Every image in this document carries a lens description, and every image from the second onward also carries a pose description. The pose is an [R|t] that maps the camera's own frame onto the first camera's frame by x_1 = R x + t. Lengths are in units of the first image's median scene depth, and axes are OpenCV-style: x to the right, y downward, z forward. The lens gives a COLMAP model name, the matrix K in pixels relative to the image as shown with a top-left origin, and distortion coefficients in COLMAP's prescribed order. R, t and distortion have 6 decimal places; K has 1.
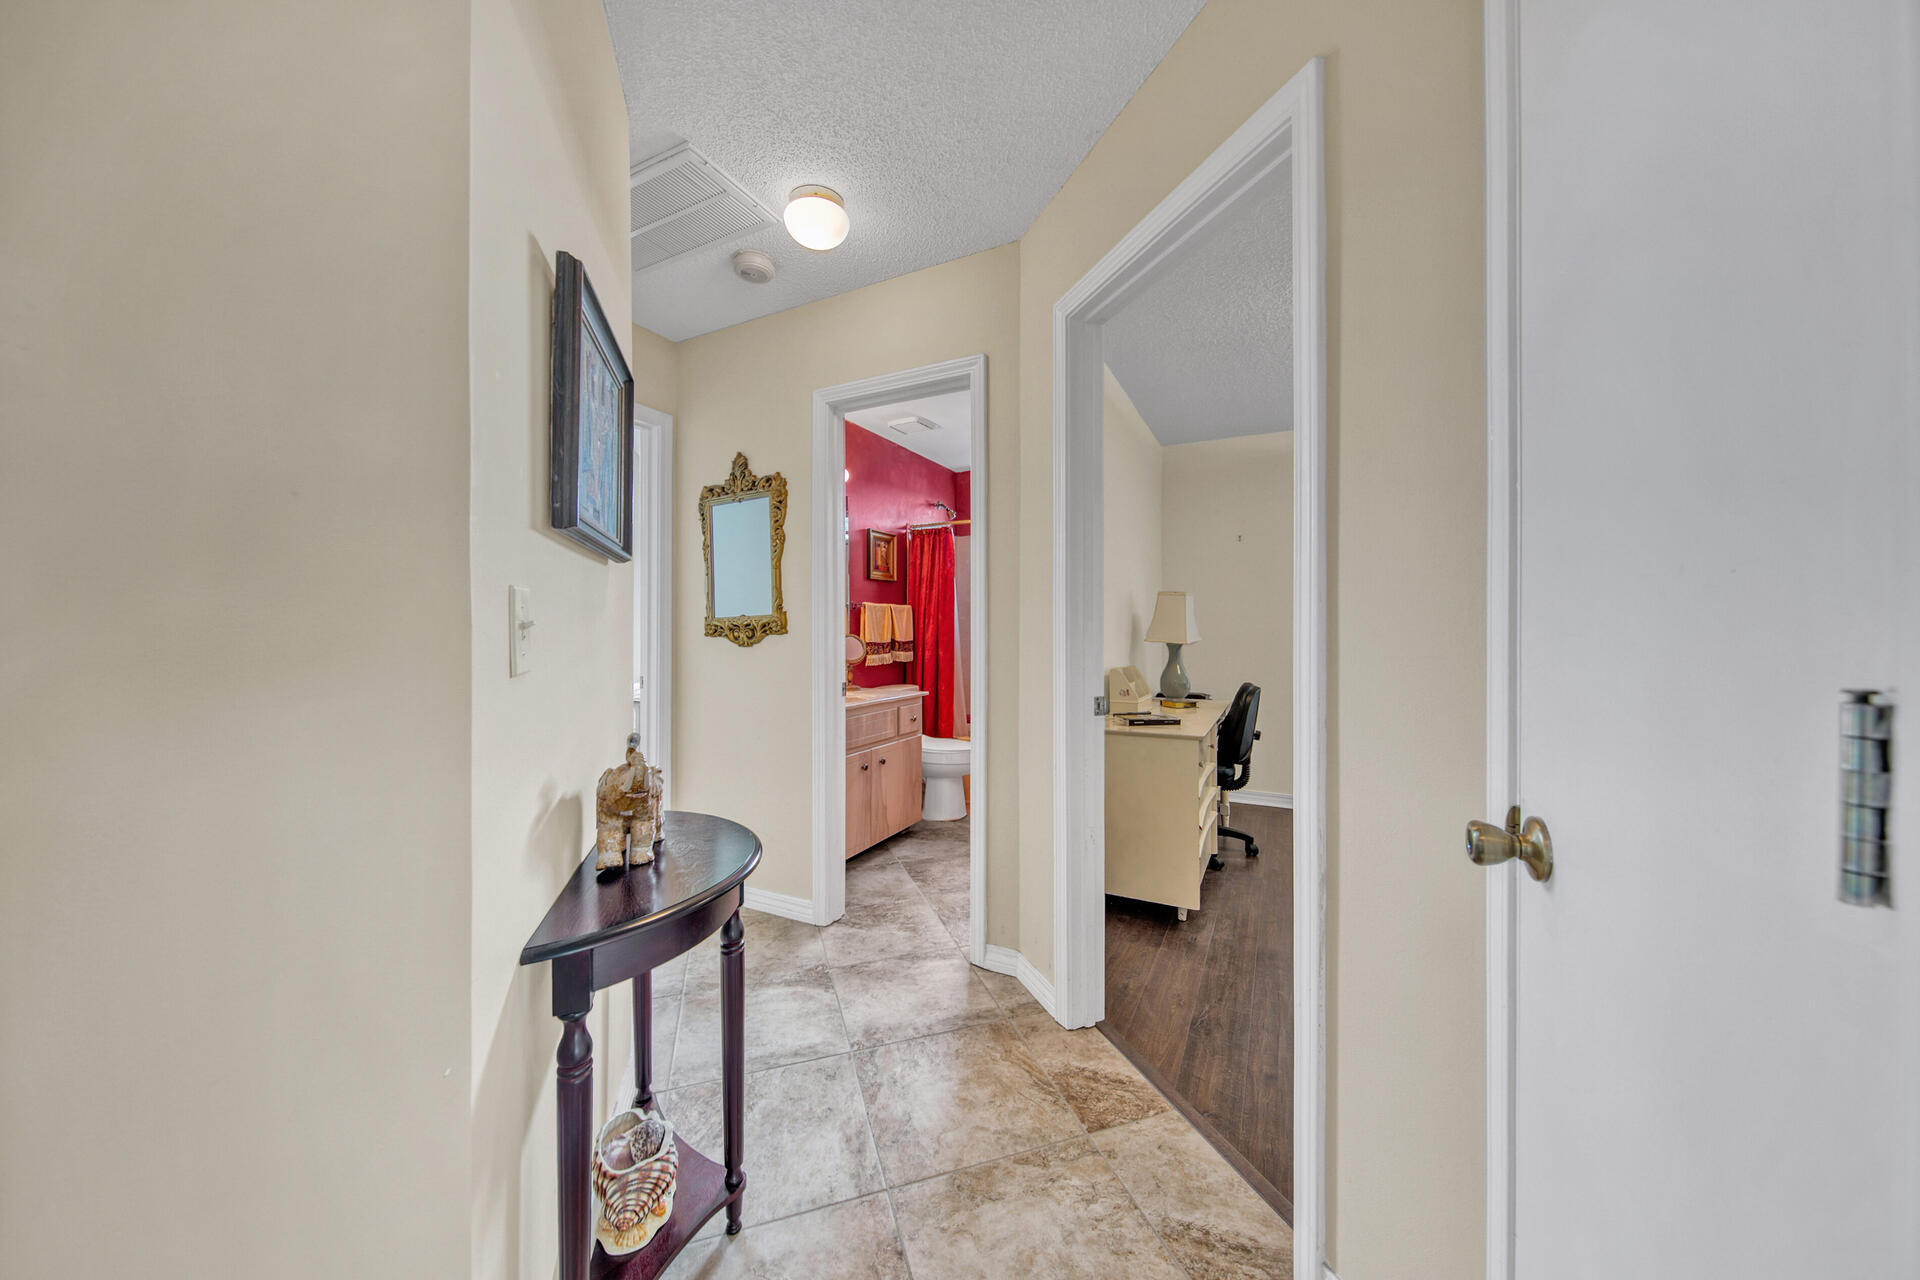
lens RADIAL K [[653.8, 0, 963.3], [0, 653.8, 633.4], [0, 0, 1]] dist [-0.001608, -0.002045]
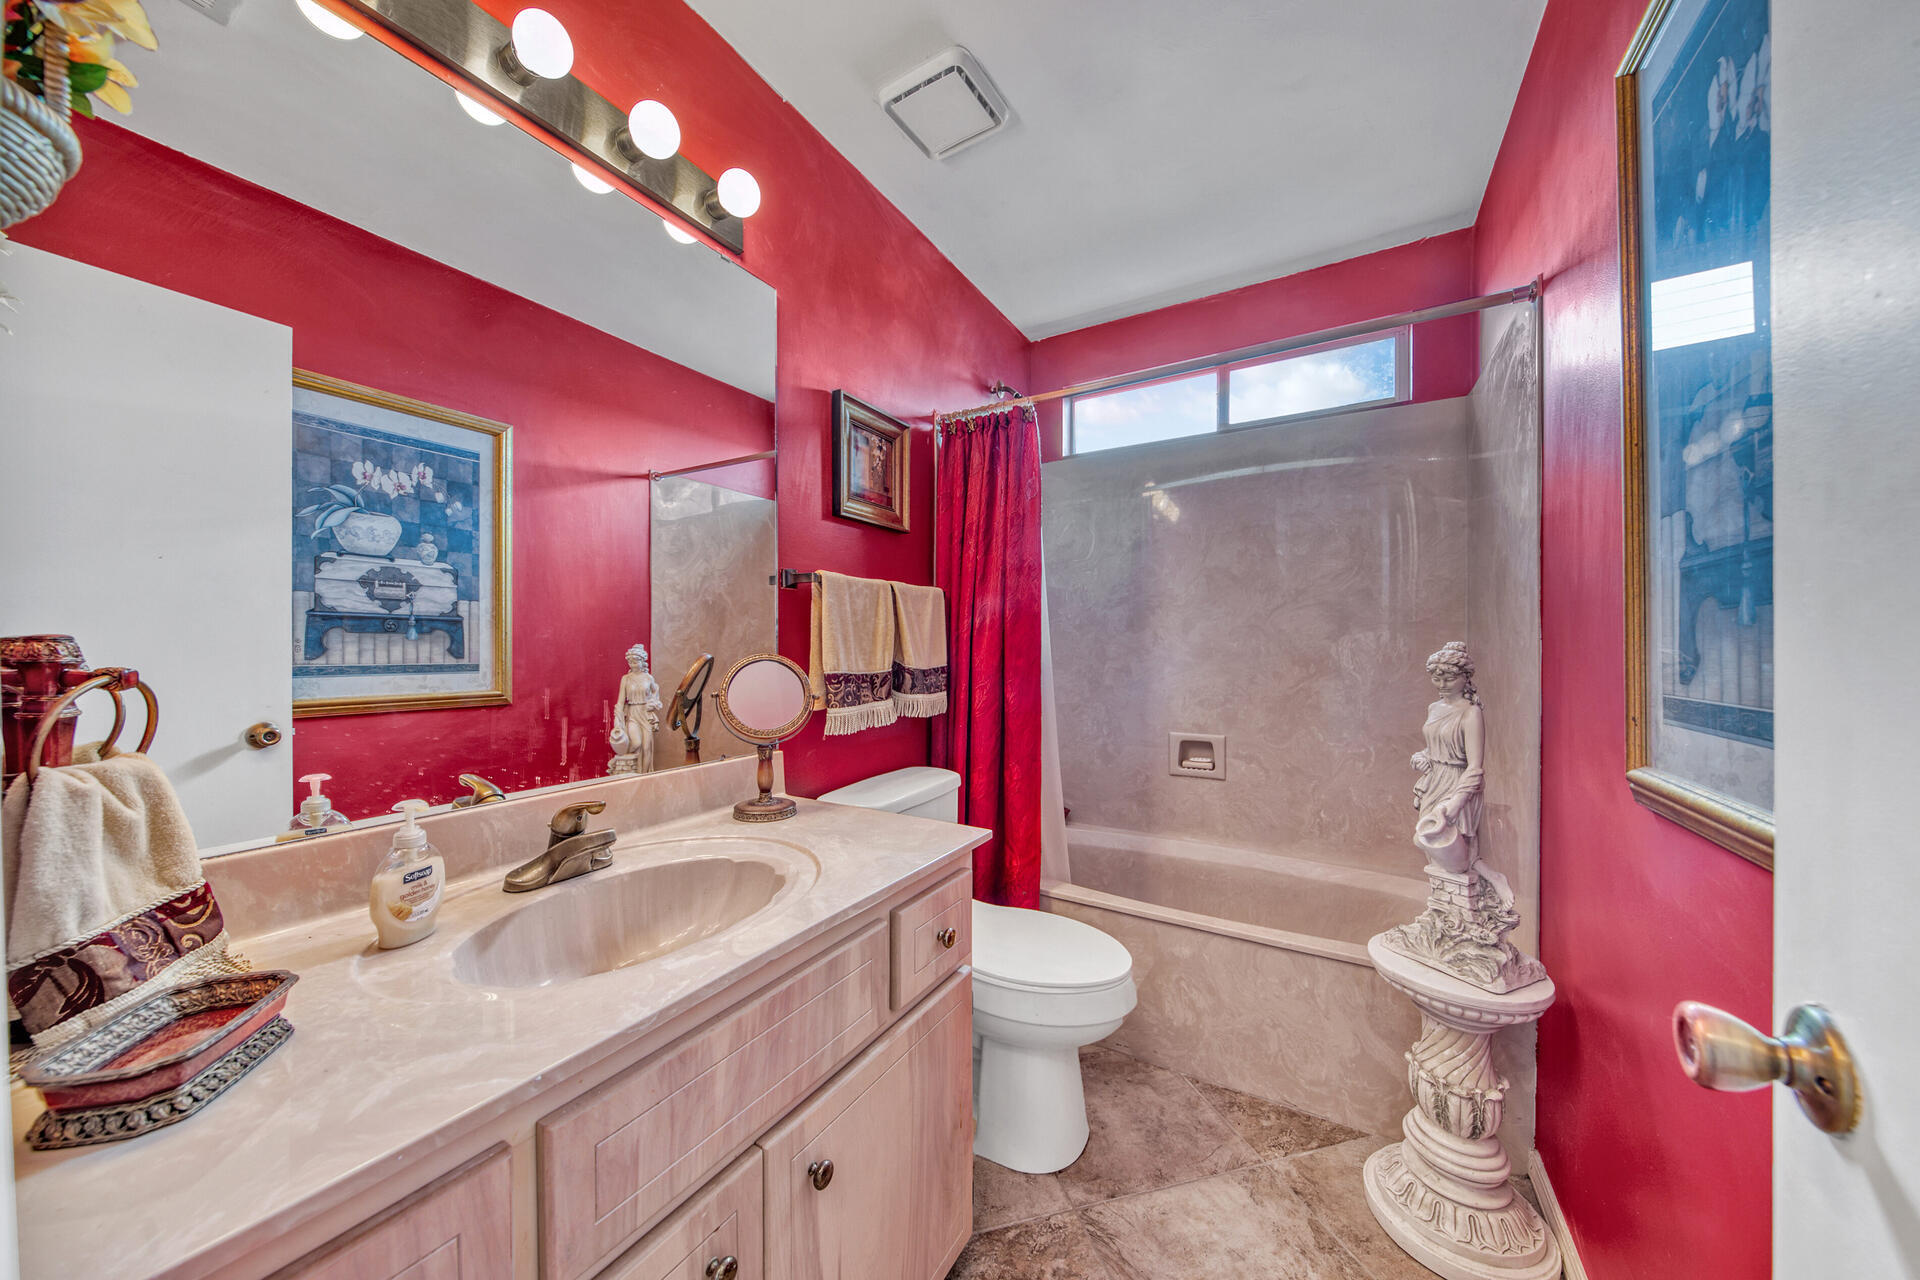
lens RADIAL K [[653.8, 0, 965.9], [0, 653.8, 645.4], [0, 0, 1]] dist [-0.001608, -0.002045]
pose [[0.998633, -0.002270, -0.052230, -0.042524], [0.002105, 0.999993, -0.003207, -0.001830], [0.052237, 0.003093, 0.998630, 0.580427]]
